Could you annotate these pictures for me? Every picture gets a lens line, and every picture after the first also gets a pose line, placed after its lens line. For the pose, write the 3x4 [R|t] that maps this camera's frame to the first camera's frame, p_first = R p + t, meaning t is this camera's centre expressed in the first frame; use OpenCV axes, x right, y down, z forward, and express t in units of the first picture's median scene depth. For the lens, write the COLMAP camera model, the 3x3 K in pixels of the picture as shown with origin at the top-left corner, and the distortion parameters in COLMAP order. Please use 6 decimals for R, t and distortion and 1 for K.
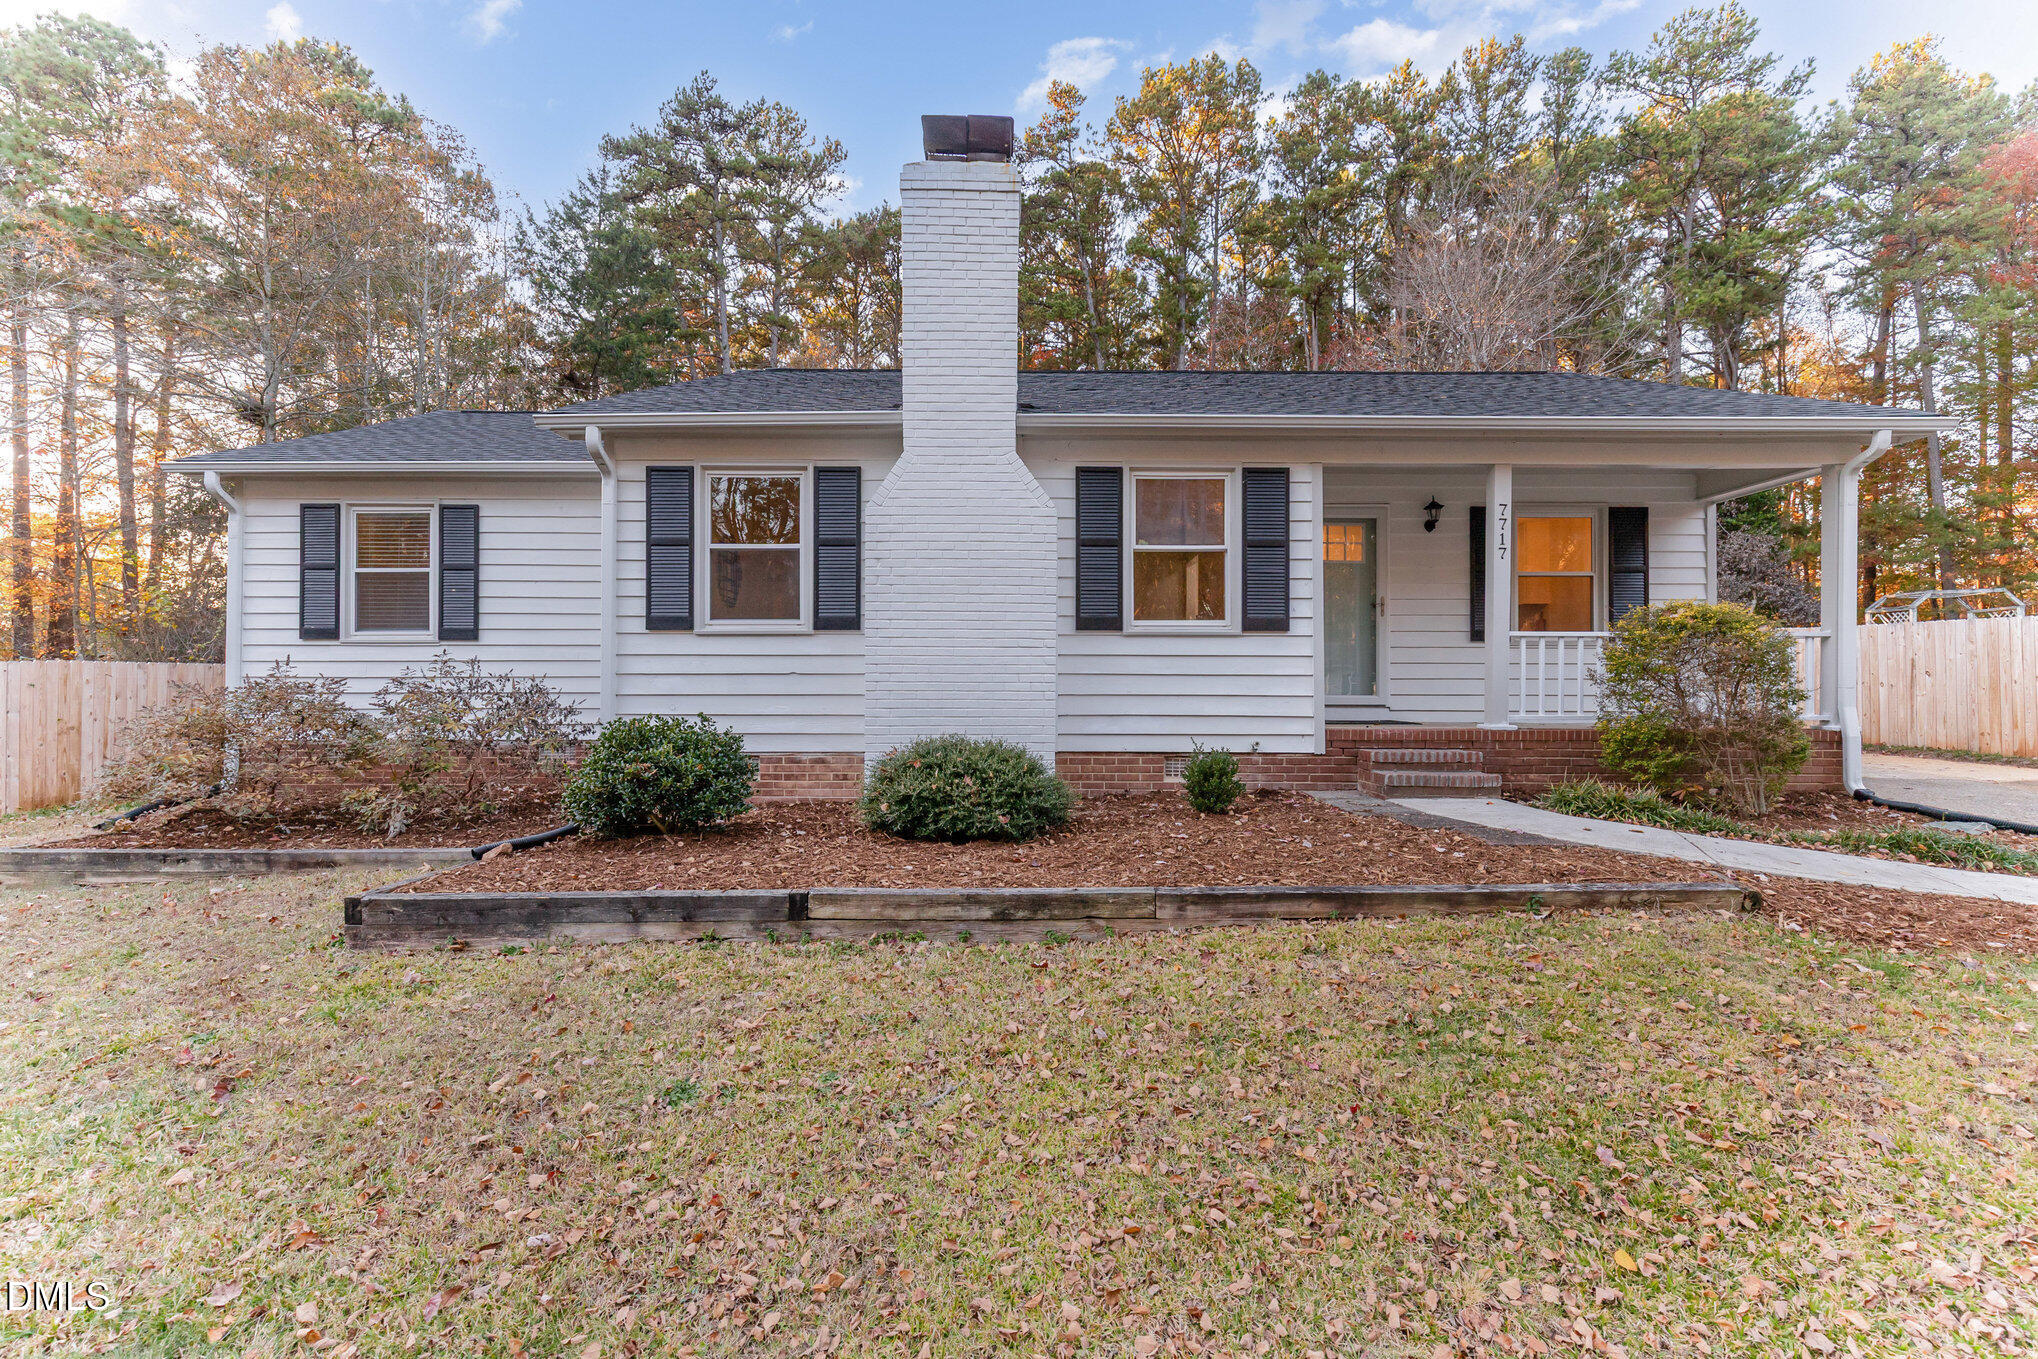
lens RADIAL K [[933.6, 0, 1019.0], [0, 933.6, 679.5], [0, 0, 1]] dist [0.003477, 0.000812]
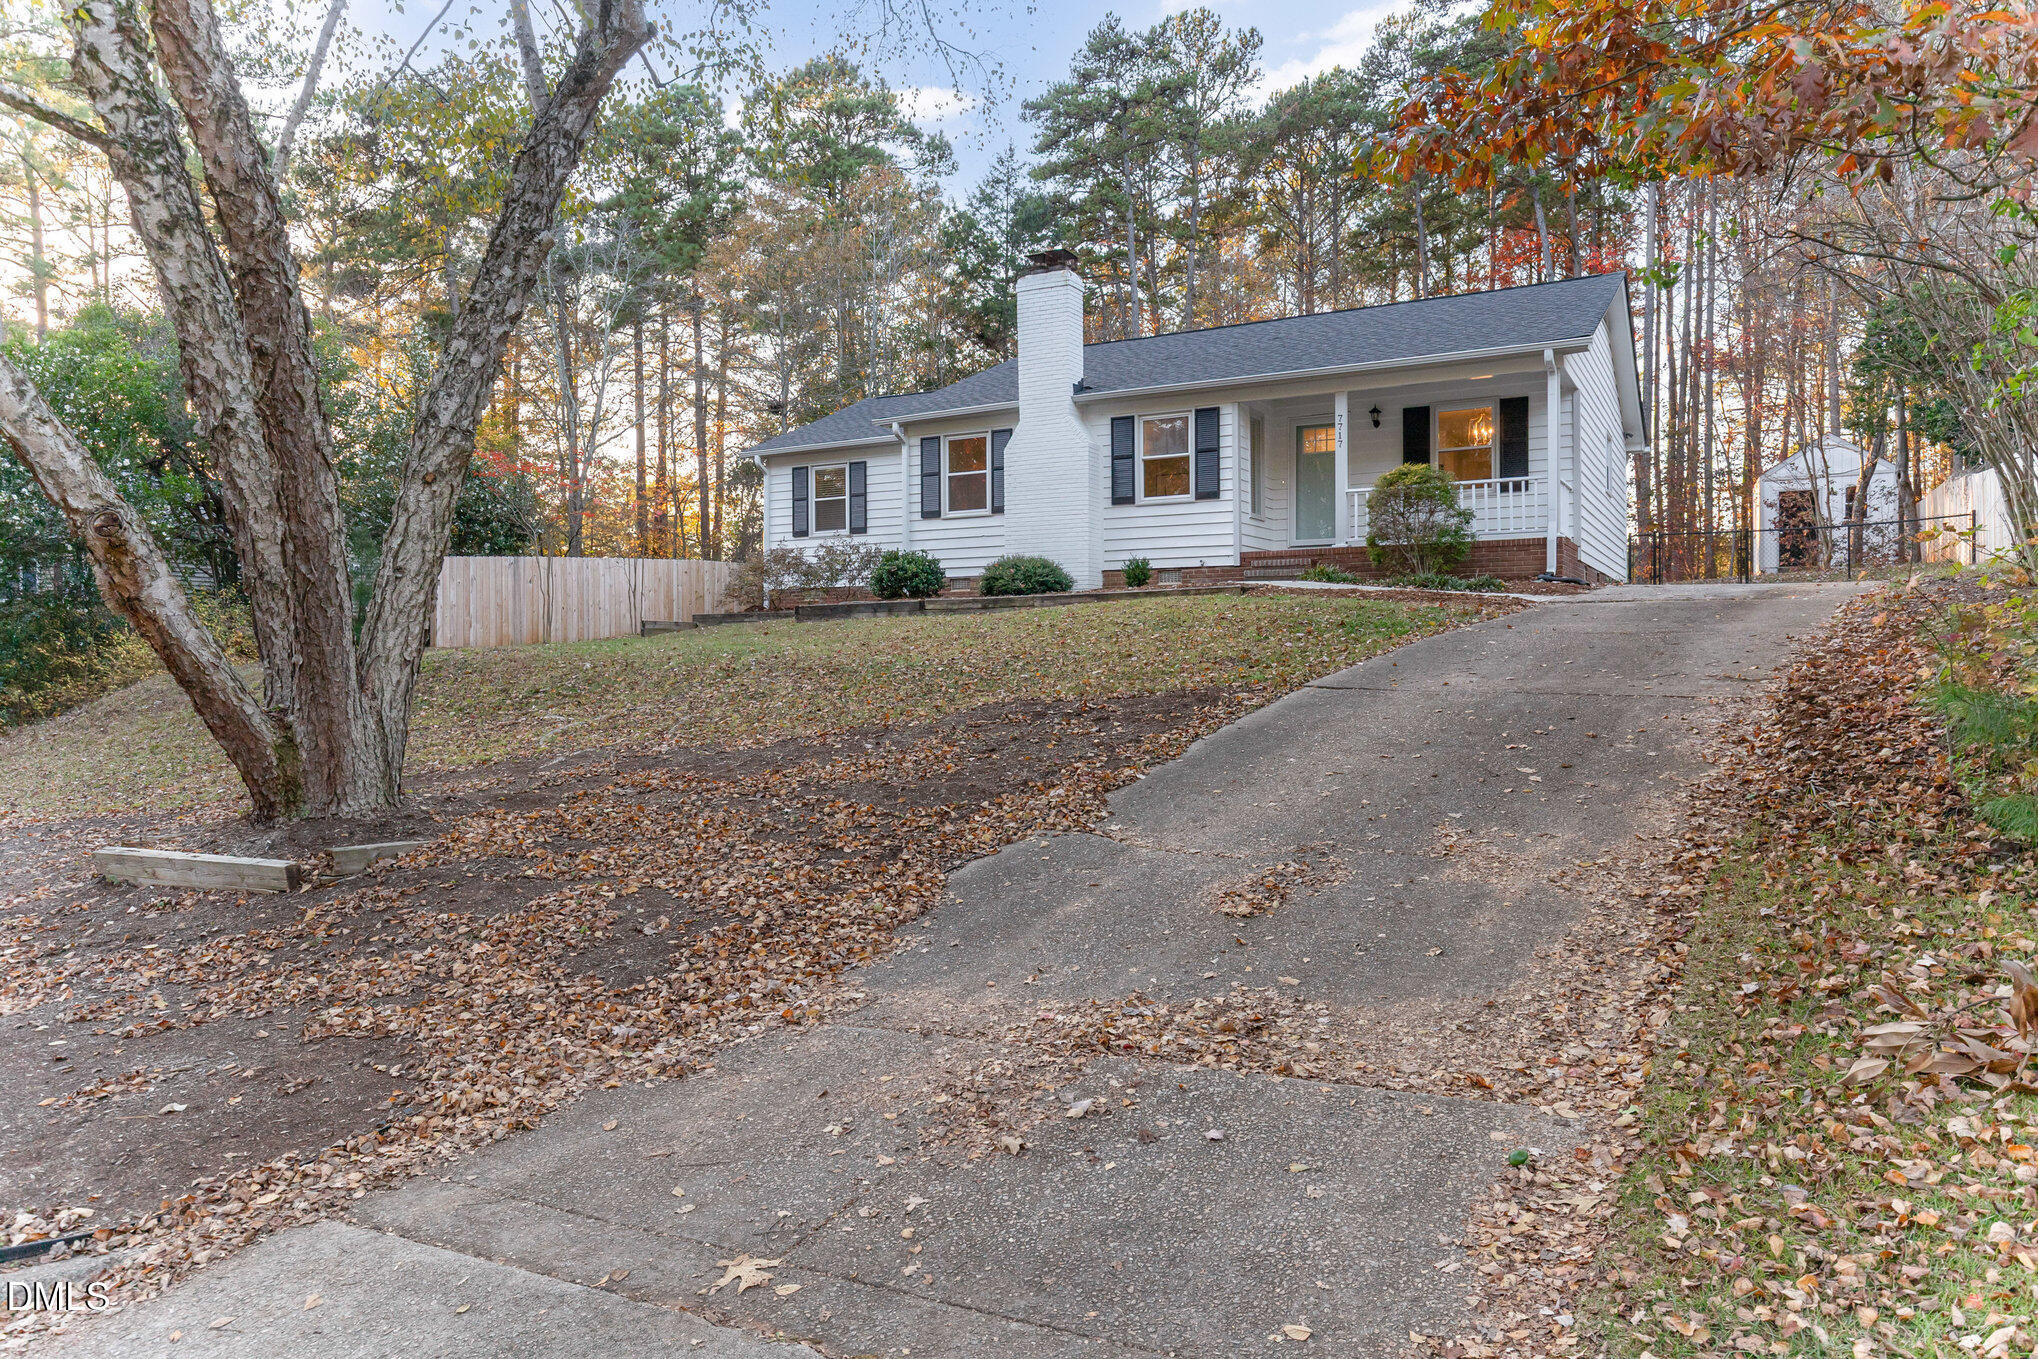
lens RADIAL K [[1323.1, 0, 1015.8], [0, 1323.1, 683.9], [0, 0, 1]] dist [0.000466, -0.000699]
pose [[0.867562, 0.003828, -0.497314, 1.007883], [0.012938, 0.999458, 0.030264, 0.185008], [0.497160, -0.032690, 0.867043, -1.170369]]
